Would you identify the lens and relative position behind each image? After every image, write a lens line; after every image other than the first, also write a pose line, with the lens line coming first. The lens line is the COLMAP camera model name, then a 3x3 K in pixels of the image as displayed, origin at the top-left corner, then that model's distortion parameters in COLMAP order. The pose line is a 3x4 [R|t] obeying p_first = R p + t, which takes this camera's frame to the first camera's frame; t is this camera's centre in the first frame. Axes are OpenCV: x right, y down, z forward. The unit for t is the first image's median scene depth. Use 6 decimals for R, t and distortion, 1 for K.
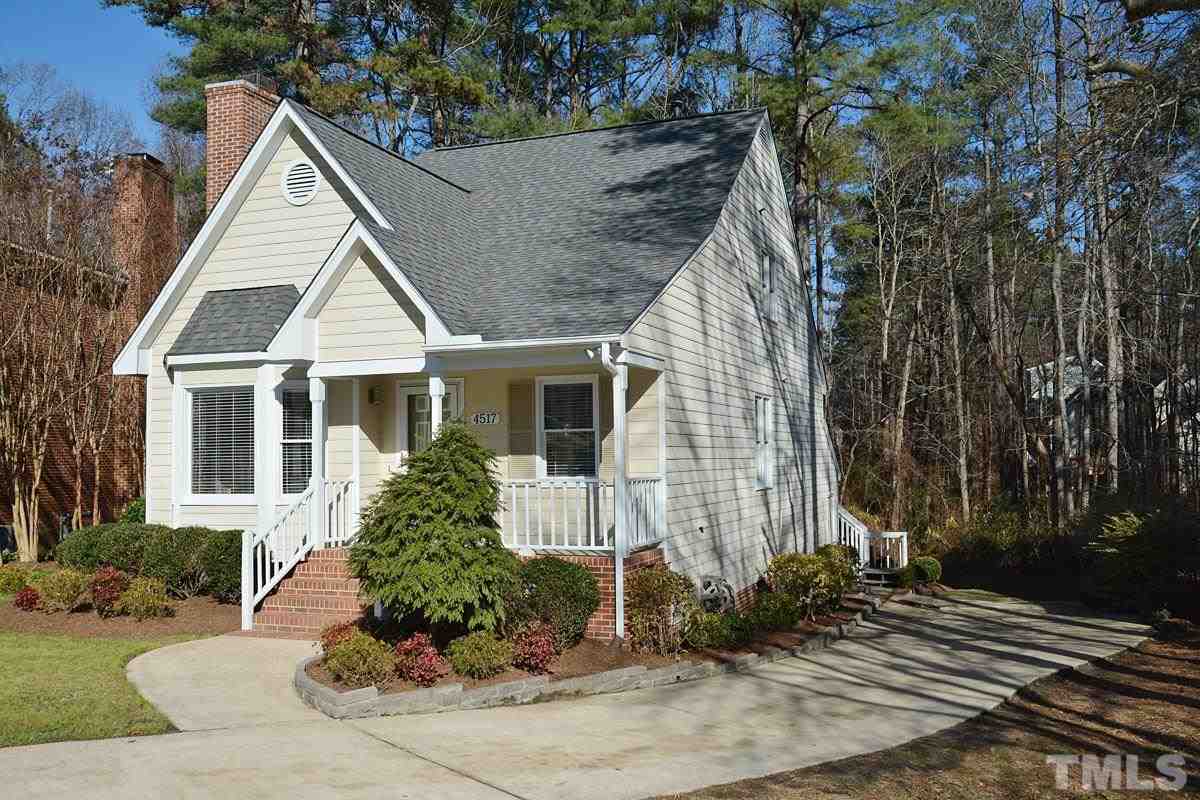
lens RADIAL K [[861.5, 0, 591.0], [0, 861.5, 415.4], [0, 0, 1]] dist [-0.001343, 0.001198]
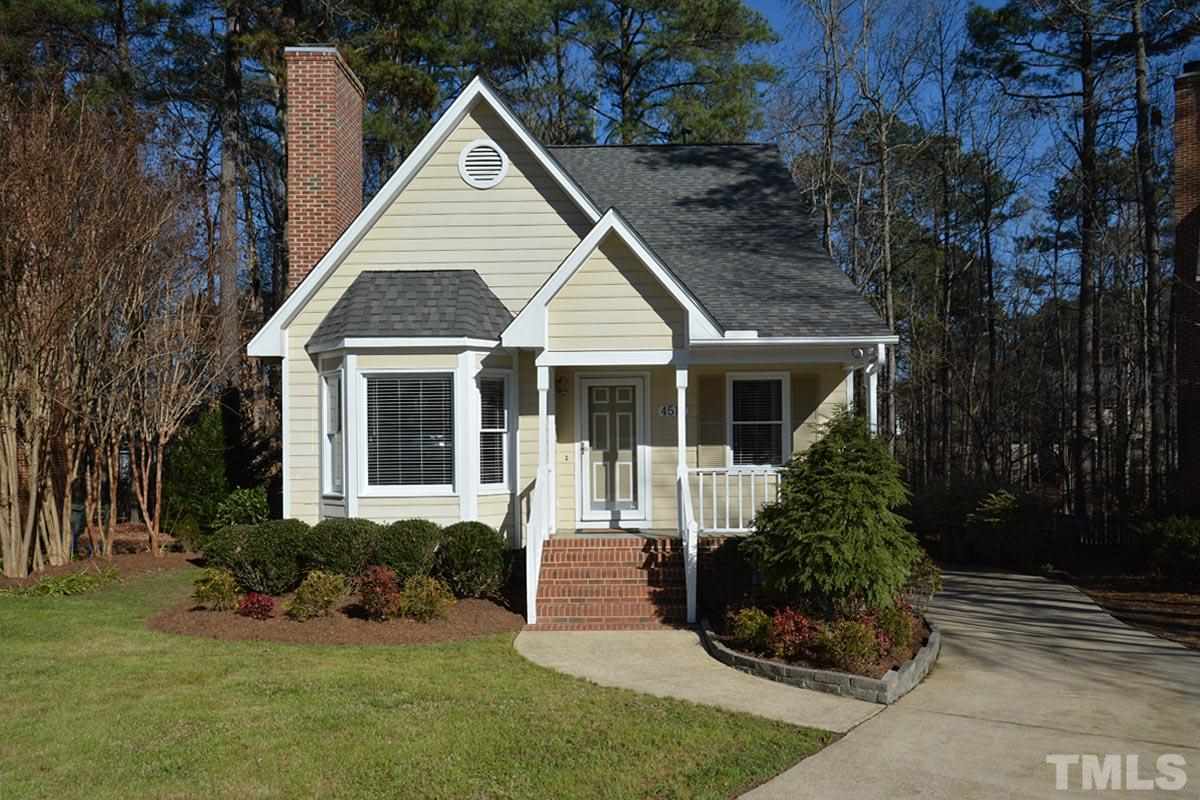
lens RADIAL K [[750.9, 0, 600.0], [0, 750.9, 442.6], [0, 0, 1]] dist [-0.001842, -0.000788]
pose [[0.956387, 0.003195, 0.292084, -0.480176], [-0.015267, 0.999120, 0.039061, 0.008263], [-0.291702, -0.041817, 0.955595, 0.145691]]
